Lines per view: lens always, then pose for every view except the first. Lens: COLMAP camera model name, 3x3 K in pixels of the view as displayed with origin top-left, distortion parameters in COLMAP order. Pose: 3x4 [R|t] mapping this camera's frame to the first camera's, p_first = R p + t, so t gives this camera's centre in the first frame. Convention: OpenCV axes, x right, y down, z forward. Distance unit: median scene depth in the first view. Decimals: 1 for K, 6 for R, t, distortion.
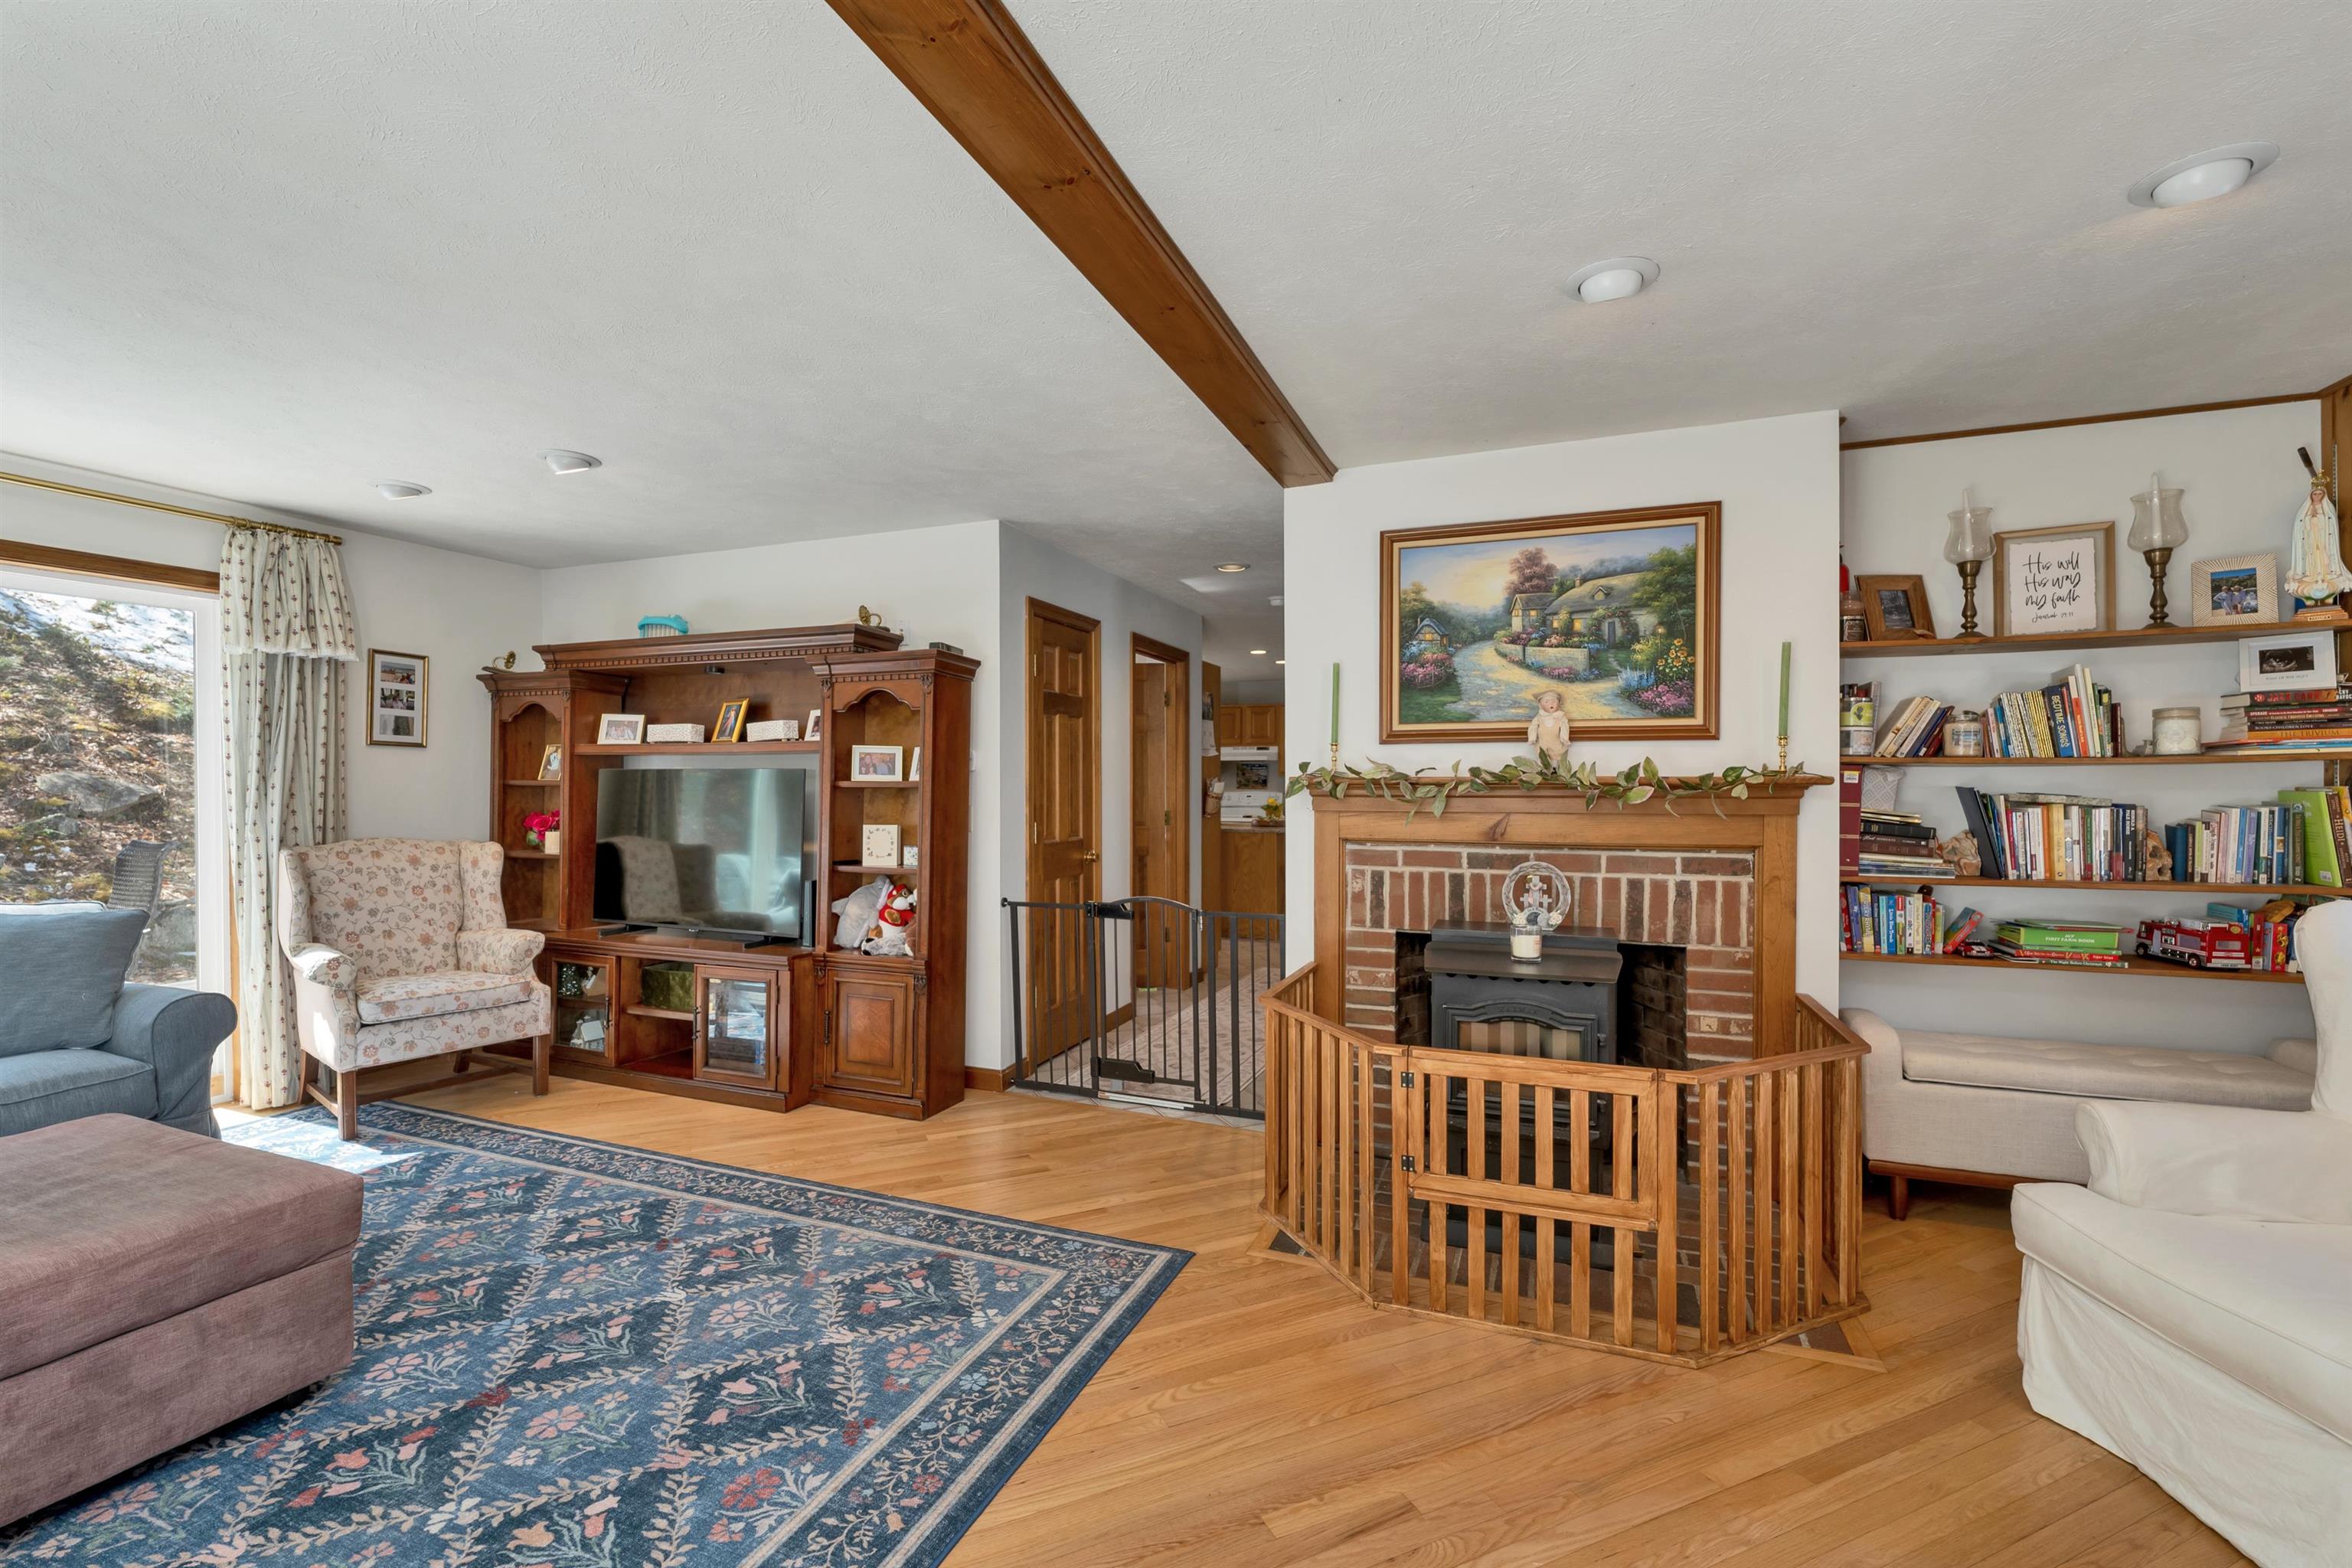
lens RADIAL K [[996.2, 0, 1195.5], [0, 996.2, 792.2], [0, 0, 1]] dist [0.000674, 0.000670]
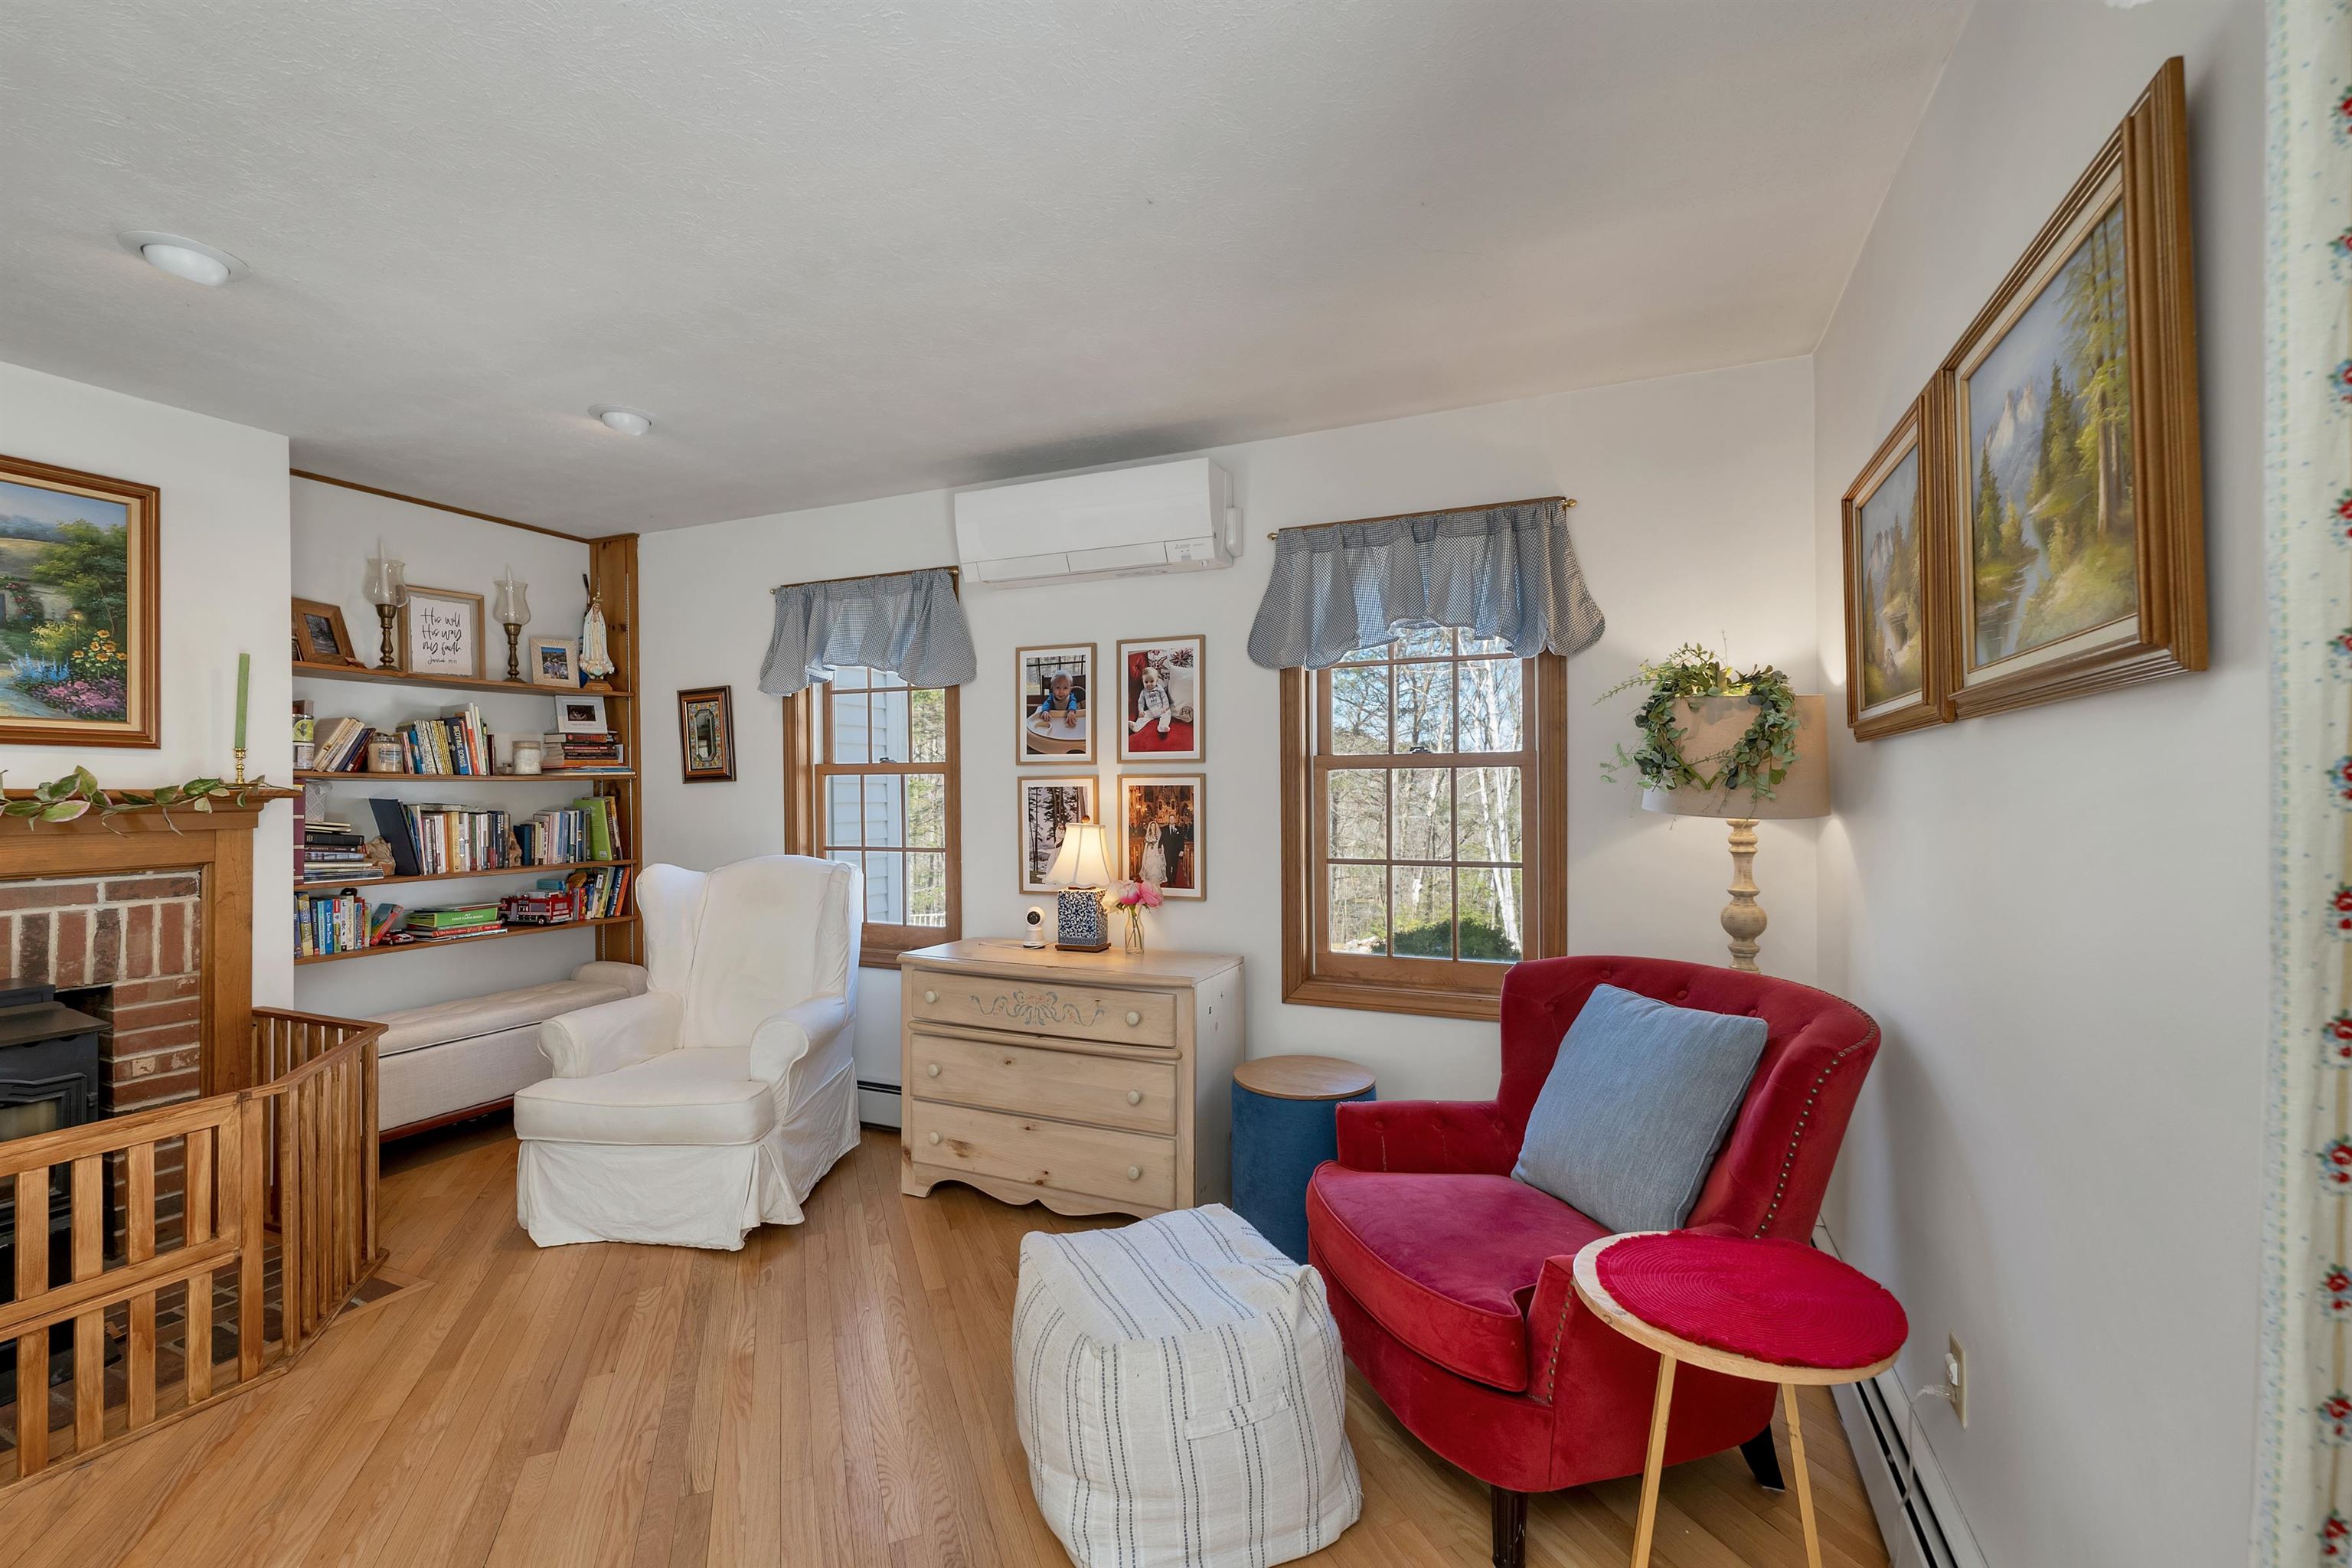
lens RADIAL K [[996.2, 0, 1192.1], [0, 996.2, 777.9], [0, 0, 1]] dist [0.000674, 0.000670]
pose [[0.032439, 0.013151, 0.999387, -0.364454], [0.012638, 0.999828, -0.013567, -0.001844], [-0.999394, 0.013070, 0.032268, 0.027837]]
